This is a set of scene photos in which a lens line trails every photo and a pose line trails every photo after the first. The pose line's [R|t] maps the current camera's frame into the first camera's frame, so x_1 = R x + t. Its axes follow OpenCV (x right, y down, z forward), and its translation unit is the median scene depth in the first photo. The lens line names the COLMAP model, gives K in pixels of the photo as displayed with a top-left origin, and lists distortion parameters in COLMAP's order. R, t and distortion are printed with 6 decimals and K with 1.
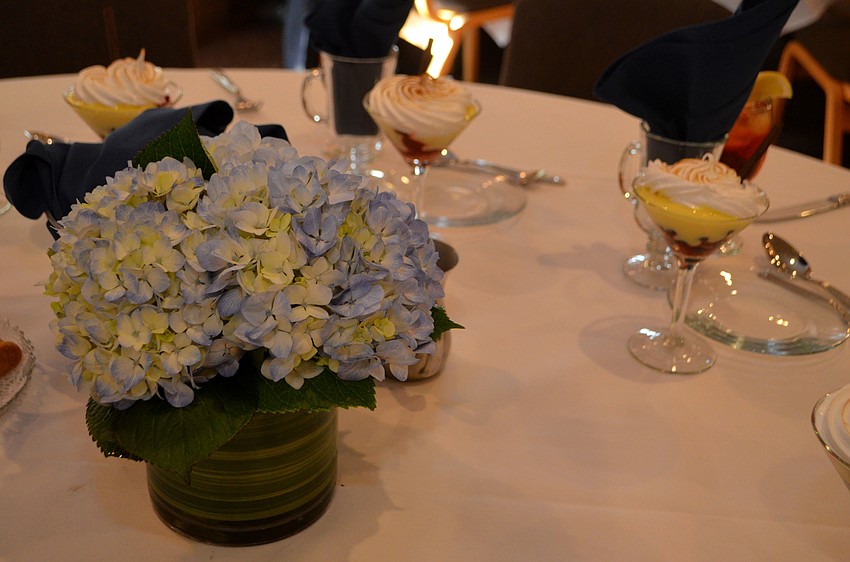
lens RADIAL K [[1767.8, 0, 425.0], [0, 1767.8, 281.0], [0, 0, 1]] dist [0.053652, -0.053624]
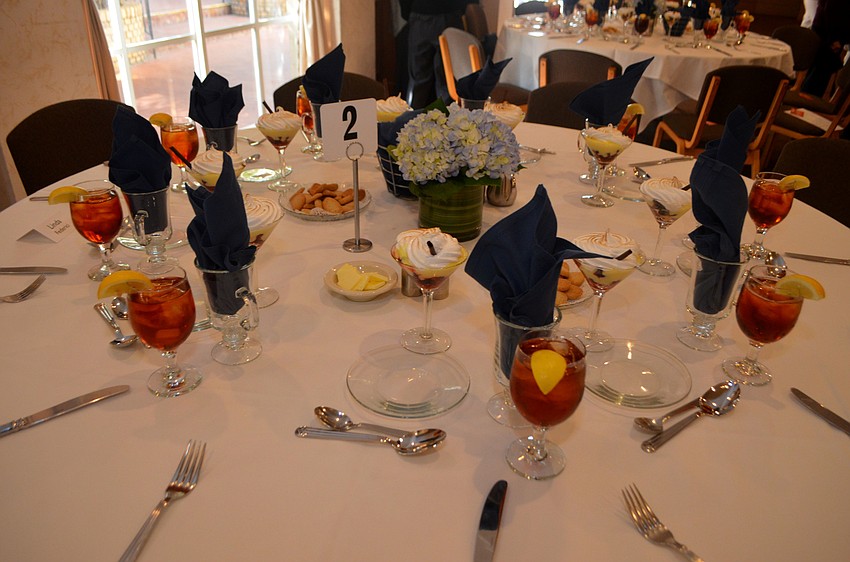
lens RADIAL K [[1767.8, 0, 425.0], [0, 1767.8, 281.0], [0, 0, 1]] dist [0.053652, -0.053624]
pose [[0.999797, 0.003594, 0.019850, -0.230849], [-0.001126, 0.992409, -0.122973, 0.640561], [-0.020141, 0.122926, 0.992211, -2.161034]]
